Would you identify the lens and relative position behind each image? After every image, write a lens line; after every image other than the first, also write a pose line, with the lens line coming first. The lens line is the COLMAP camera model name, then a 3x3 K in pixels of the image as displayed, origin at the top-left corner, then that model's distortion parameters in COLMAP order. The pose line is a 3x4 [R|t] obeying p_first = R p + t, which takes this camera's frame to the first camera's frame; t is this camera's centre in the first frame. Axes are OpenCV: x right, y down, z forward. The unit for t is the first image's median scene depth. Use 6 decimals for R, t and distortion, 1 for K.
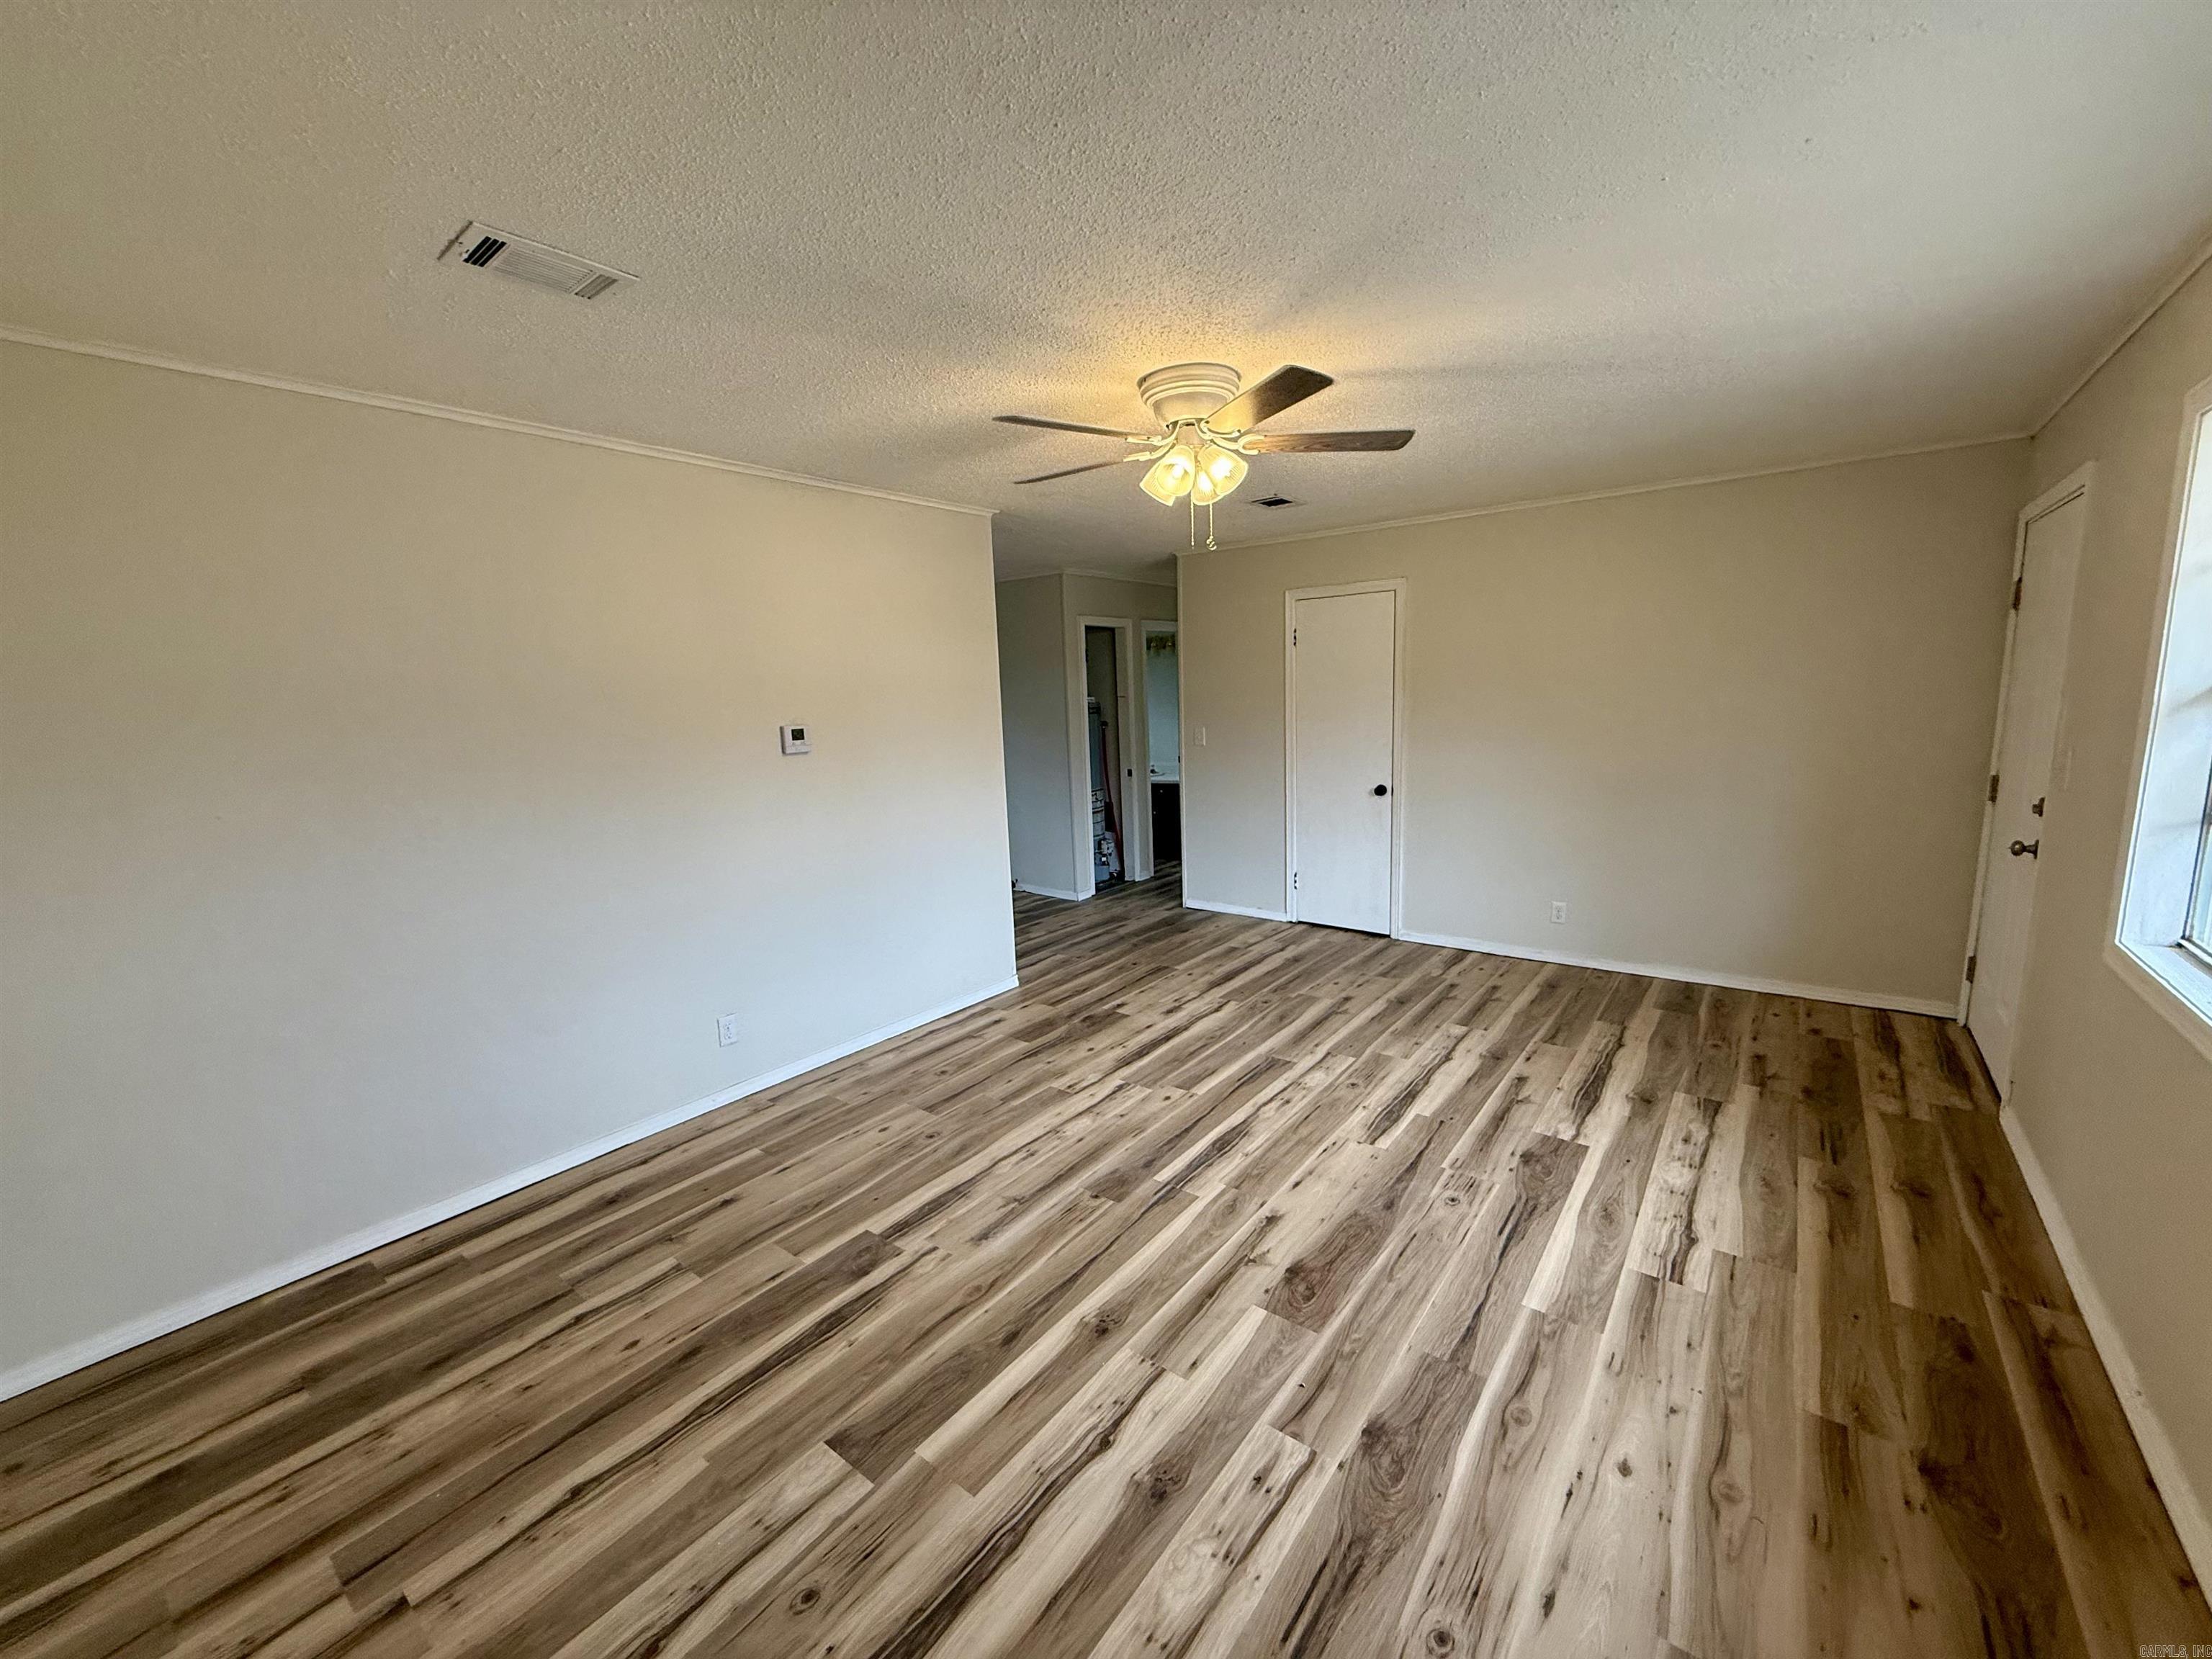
lens RADIAL K [[883.4, 0, 1101.7], [0, 883.4, 831.7], [0, 0, 1]] dist [0.000420, -0.000148]
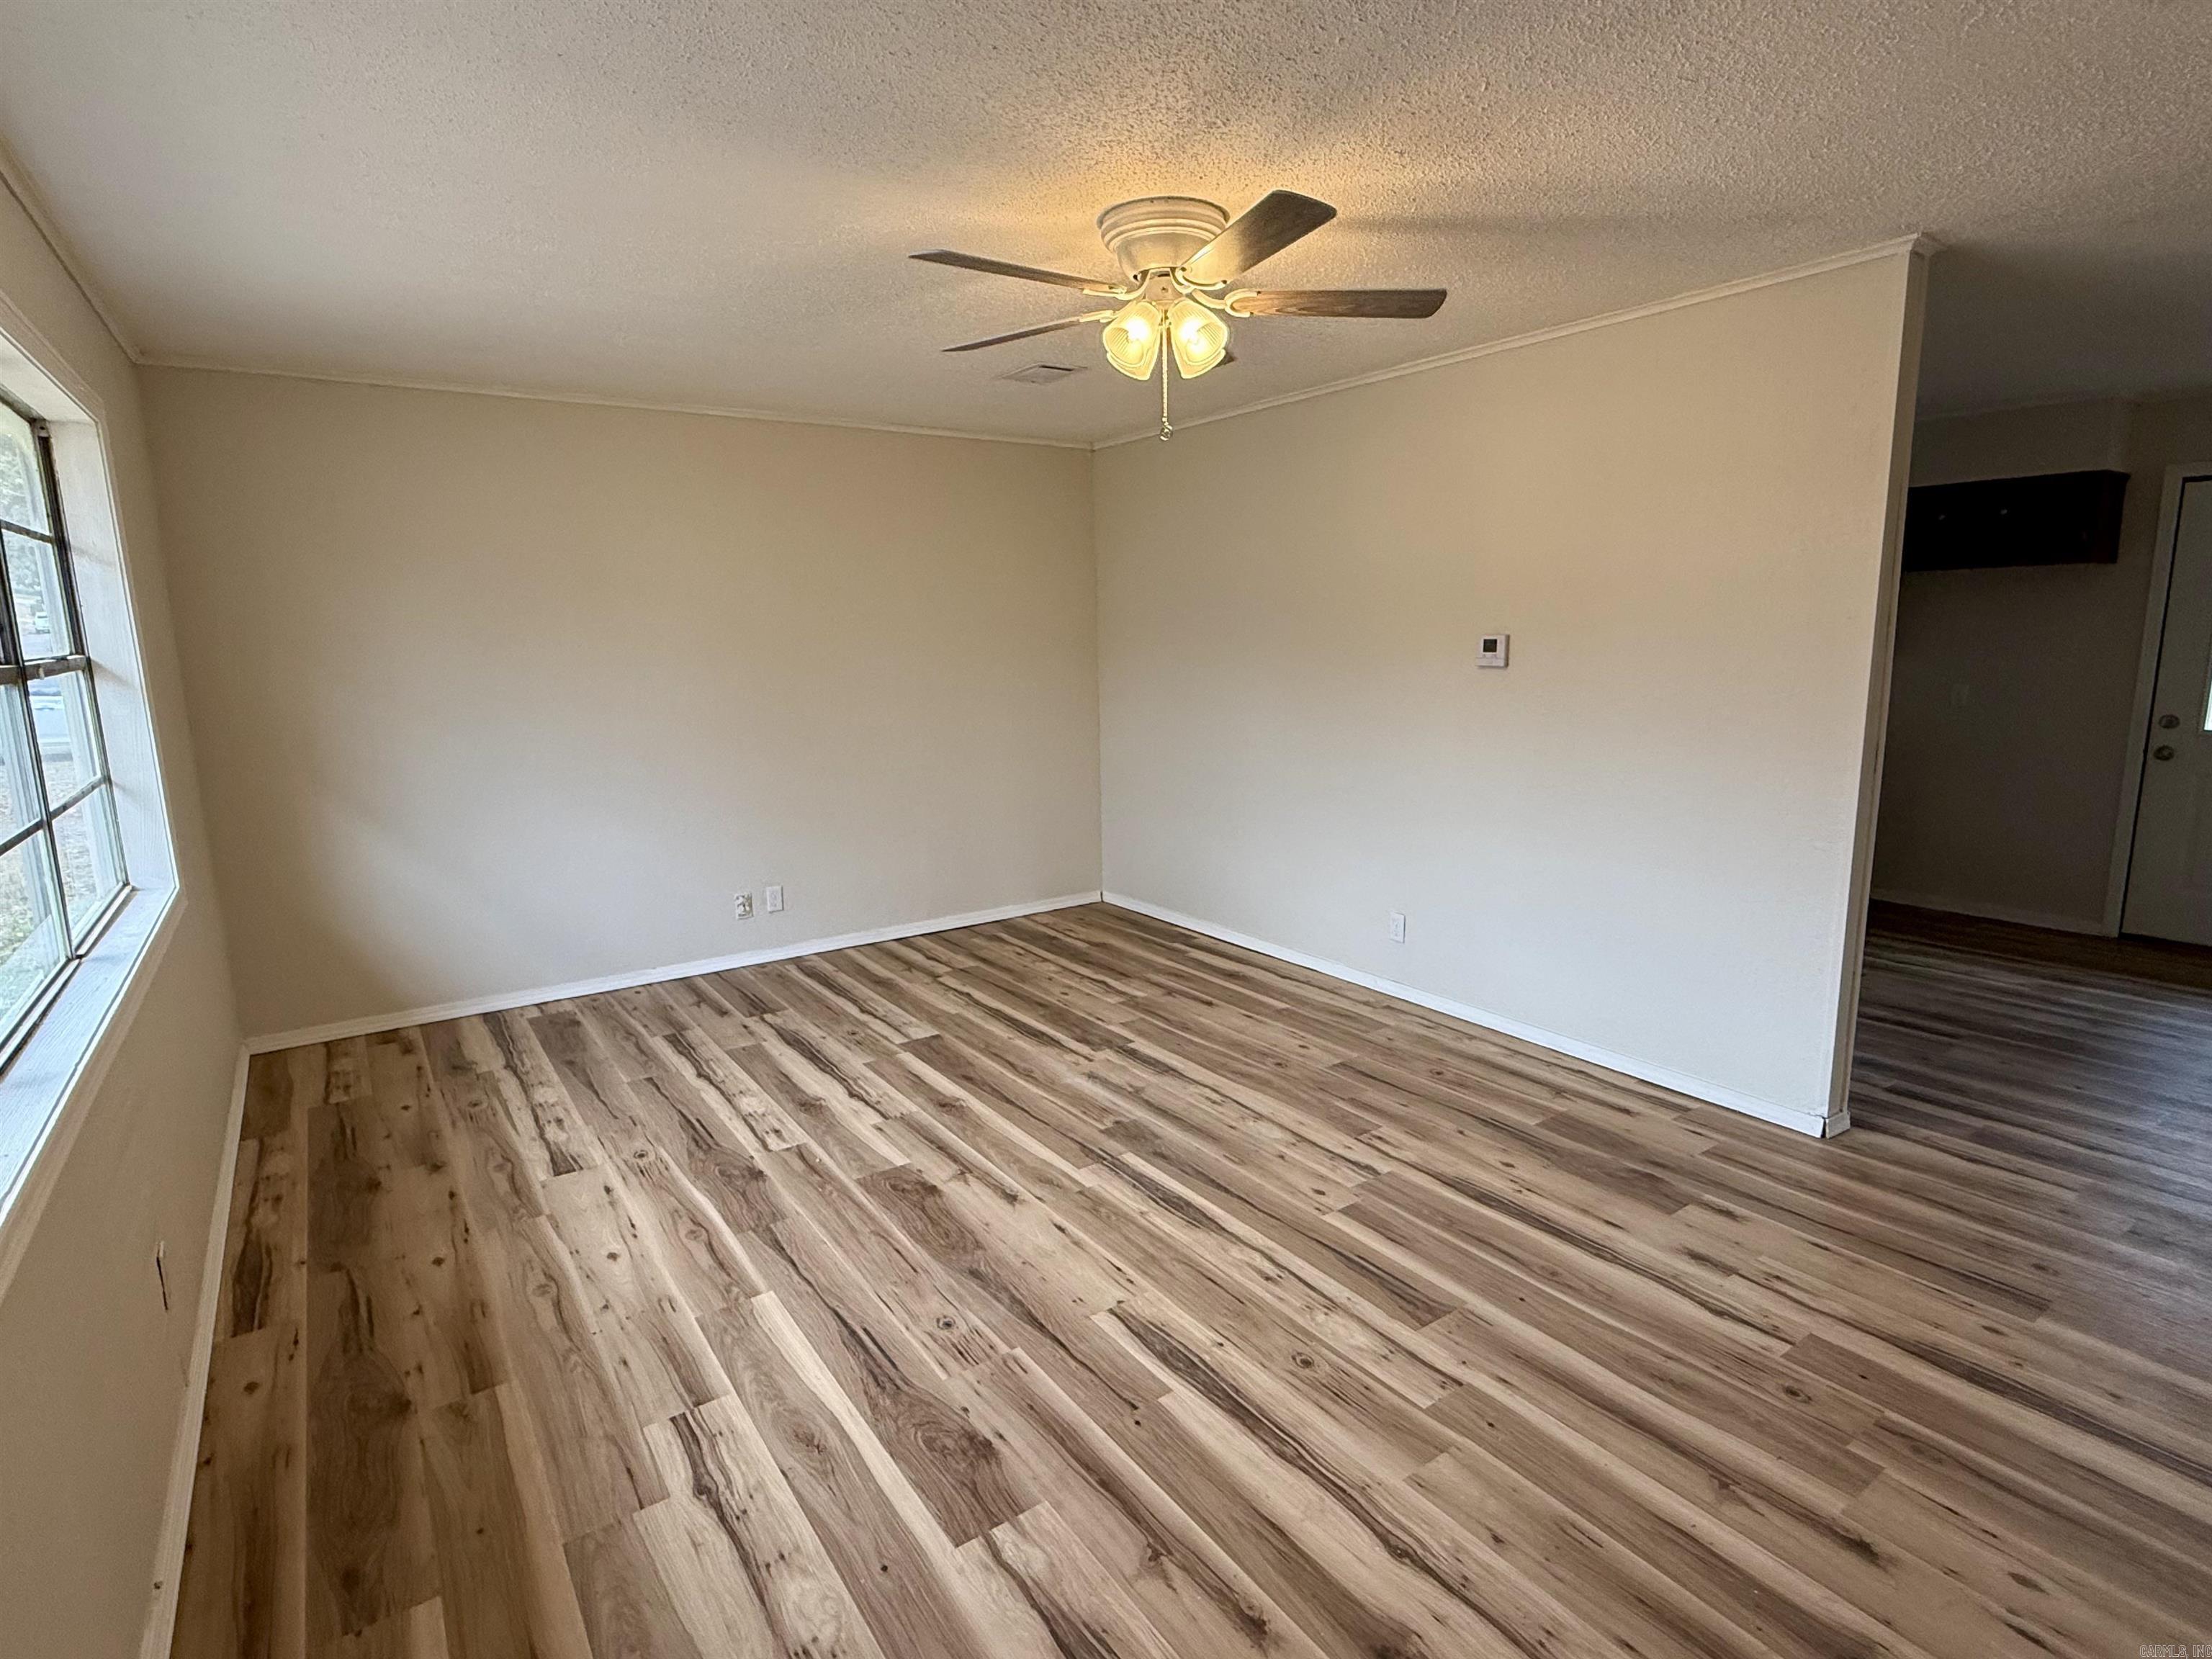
lens RADIAL K [[1153.2, 0, 1106.6], [0, 1153.2, 828.7], [0, 0, 1]] dist [0.001026, 0.000639]
pose [[-0.305674, 0.208159, -0.929103, 1.258928], [-0.119172, 0.959771, 0.254238, -0.260296], [0.944649, 0.188437, -0.268570, 1.409810]]
